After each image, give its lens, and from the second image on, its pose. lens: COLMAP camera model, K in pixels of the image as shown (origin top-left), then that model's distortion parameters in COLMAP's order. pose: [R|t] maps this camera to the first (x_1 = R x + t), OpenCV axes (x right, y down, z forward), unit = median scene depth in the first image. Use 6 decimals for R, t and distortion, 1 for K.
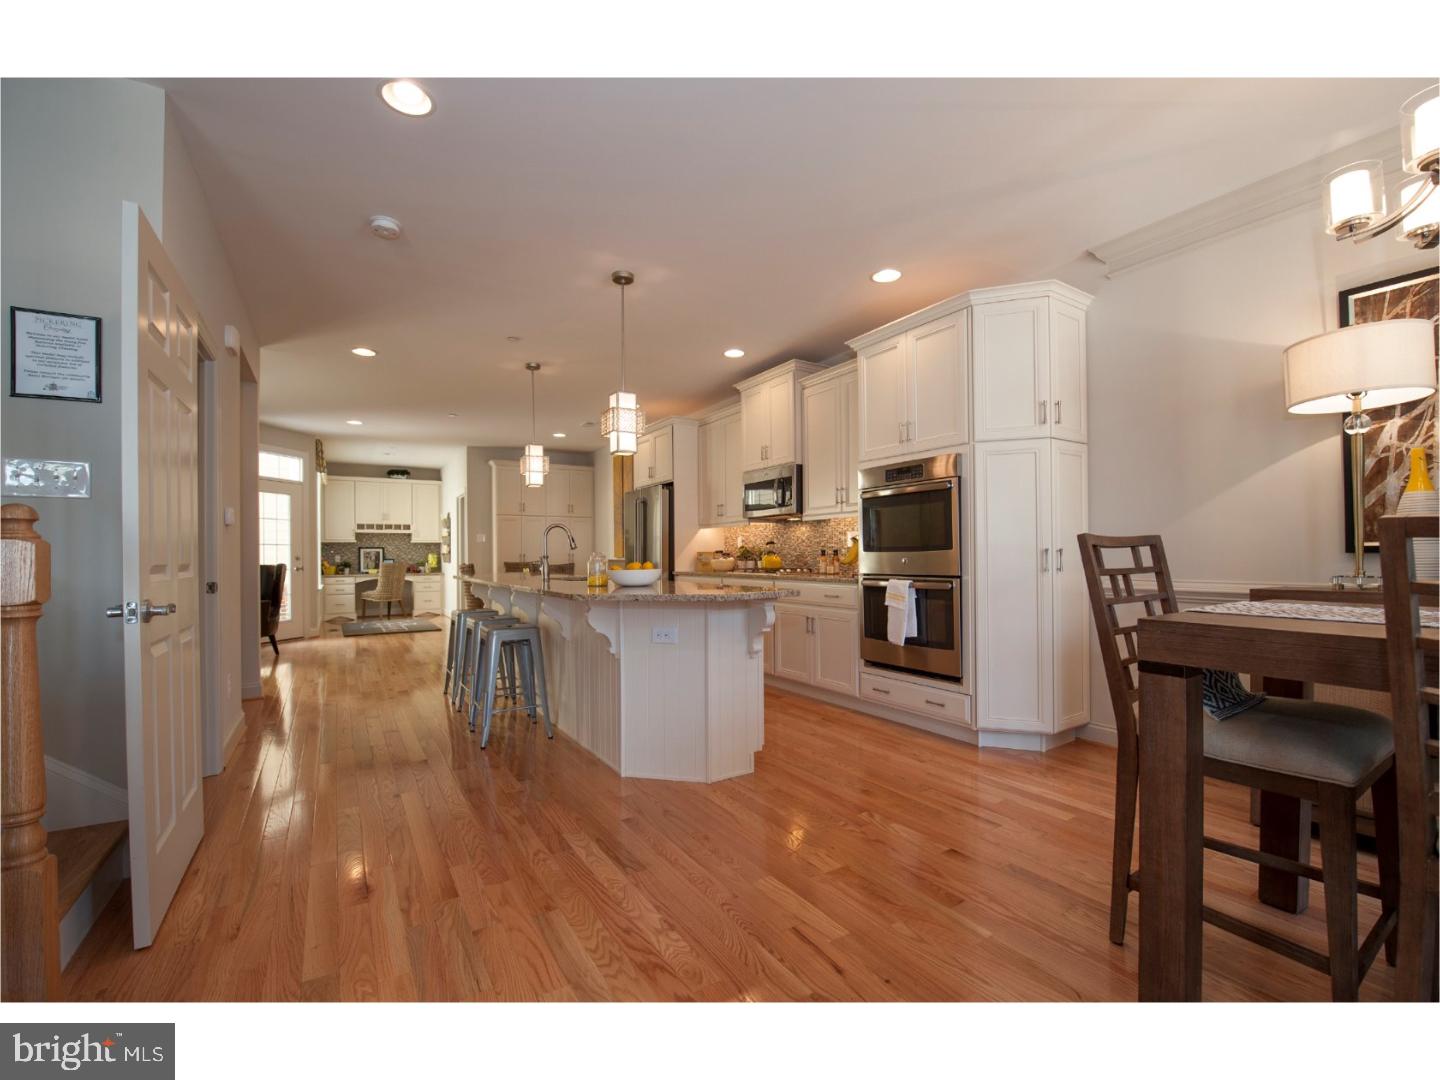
lens RADIAL K [[625.2, 0, 753.1], [0, 625.2, 555.0], [0, 0, 1]] dist [-0.016707, -0.002064]
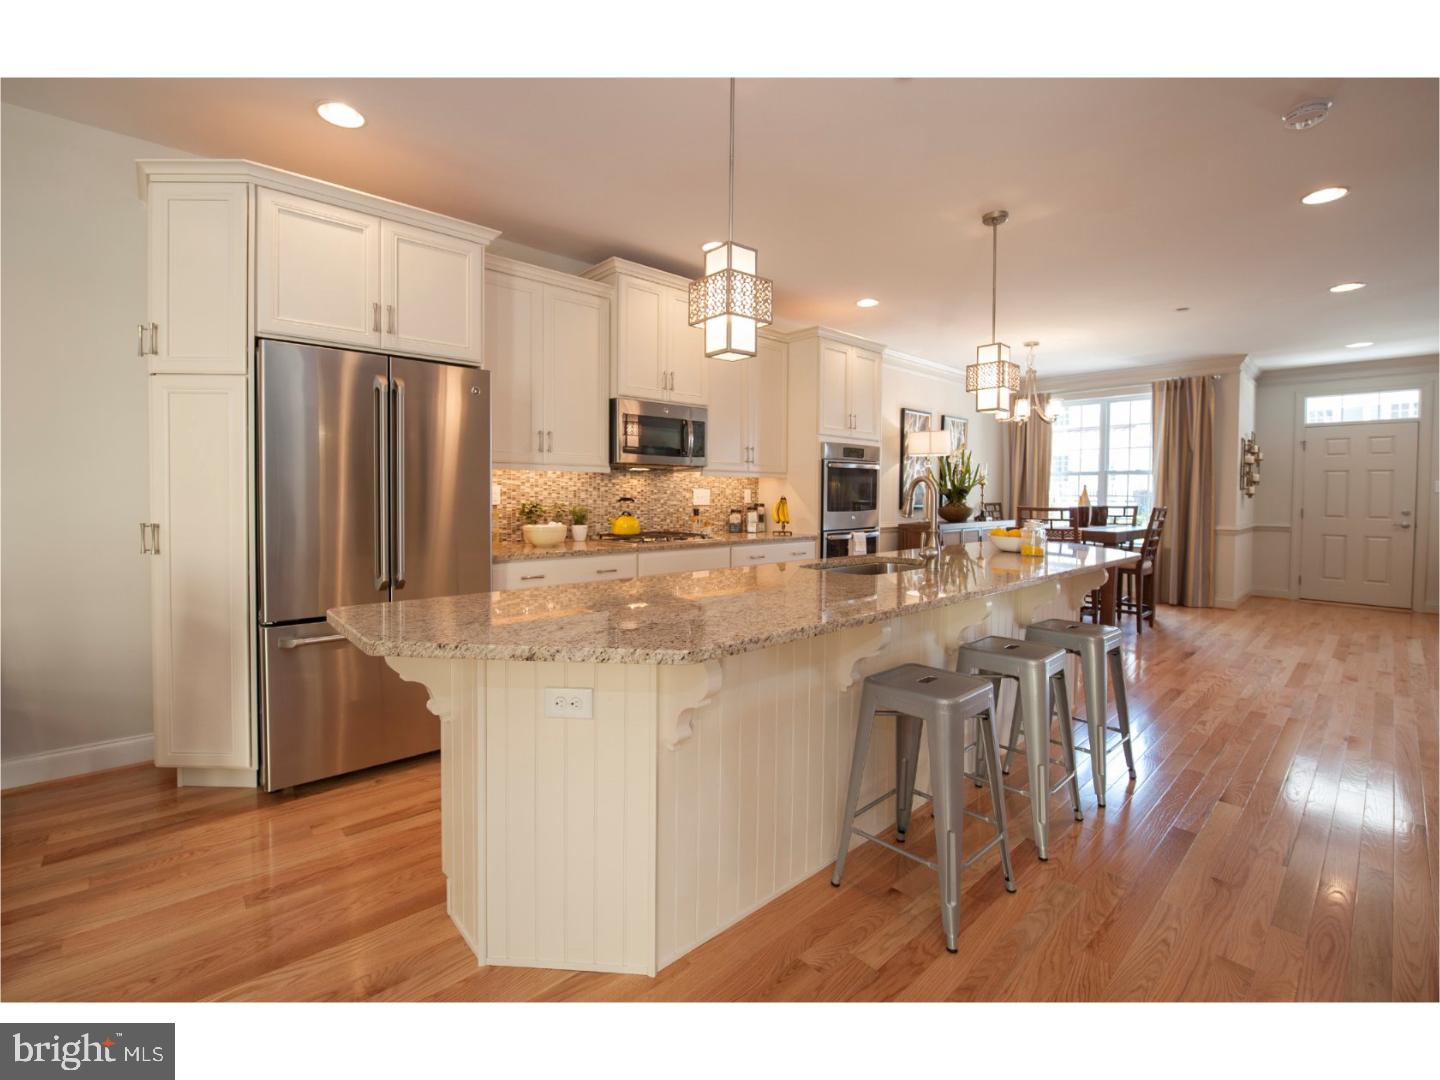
lens RADIAL K [[625.2, 0, 699.1], [0, 625.2, 512.9], [0, 0, 1]] dist [-0.016707, -0.002064]
pose [[-0.130687, -0.024260, 0.991127, -0.387265], [-0.008944, 0.999689, 0.023290, -0.011721], [-0.991383, -0.005821, -0.130863, 0.564422]]
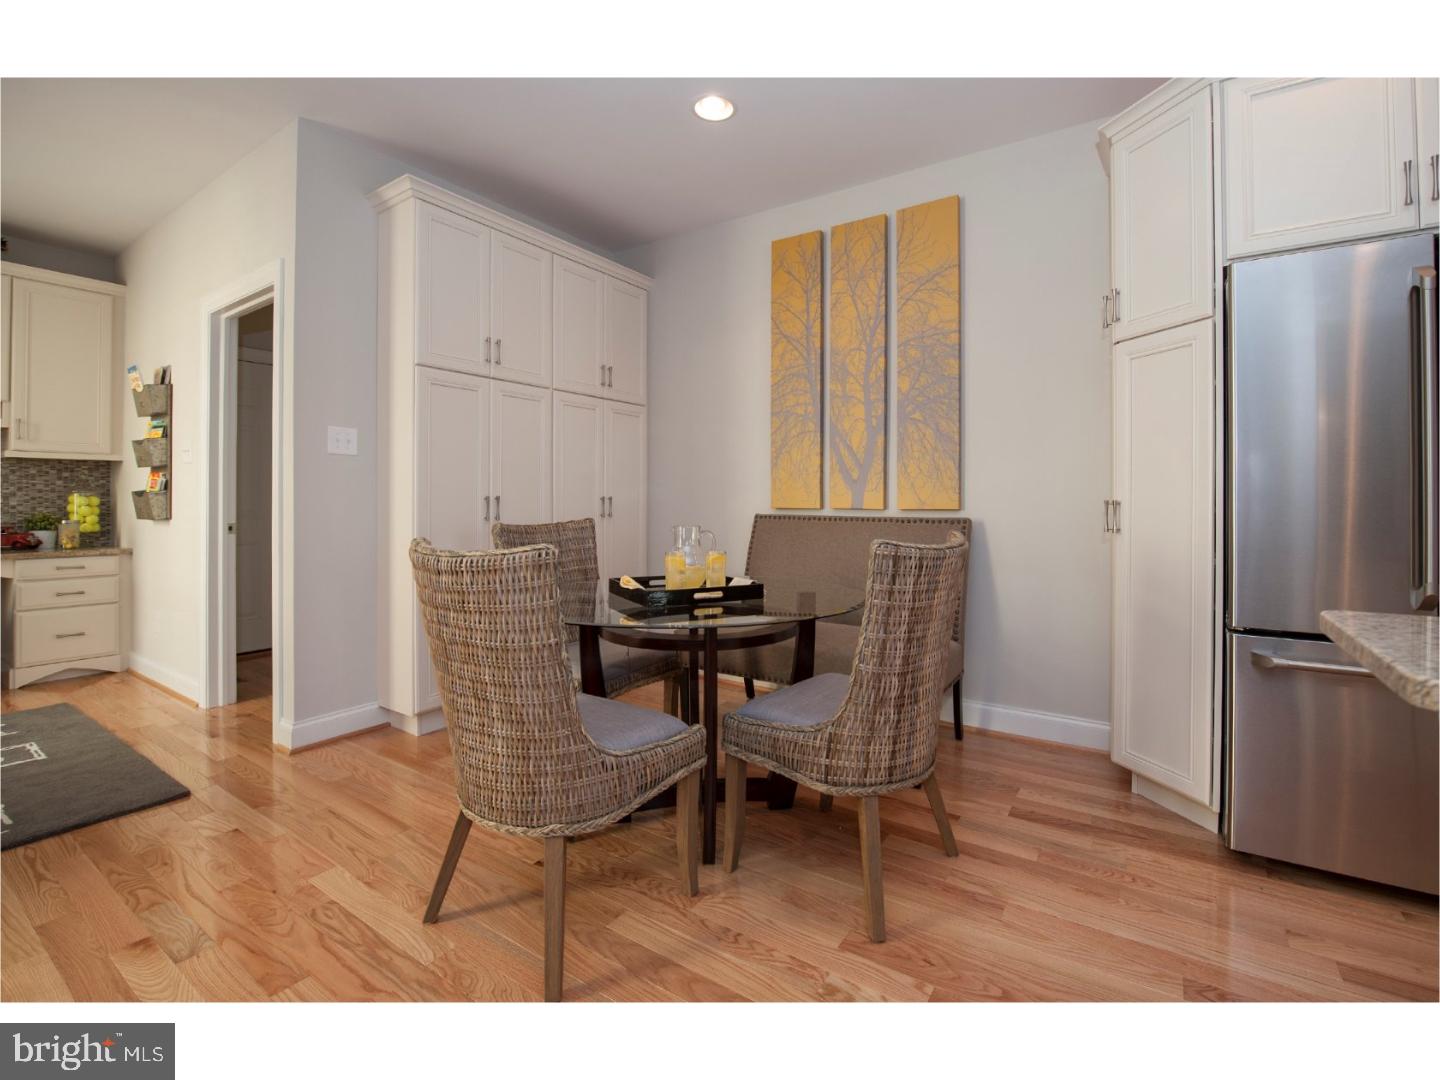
lens RADIAL K [[625.2, 0, 767.4], [0, 625.2, 500.9], [0, 0, 1]] dist [-0.016707, -0.002064]
pose [[0.912713, 0.012471, 0.408411, -0.335443], [-0.009562, 0.999912, -0.009164, 0.002421], [-0.408490, 0.004459, 0.912752, 0.585790]]
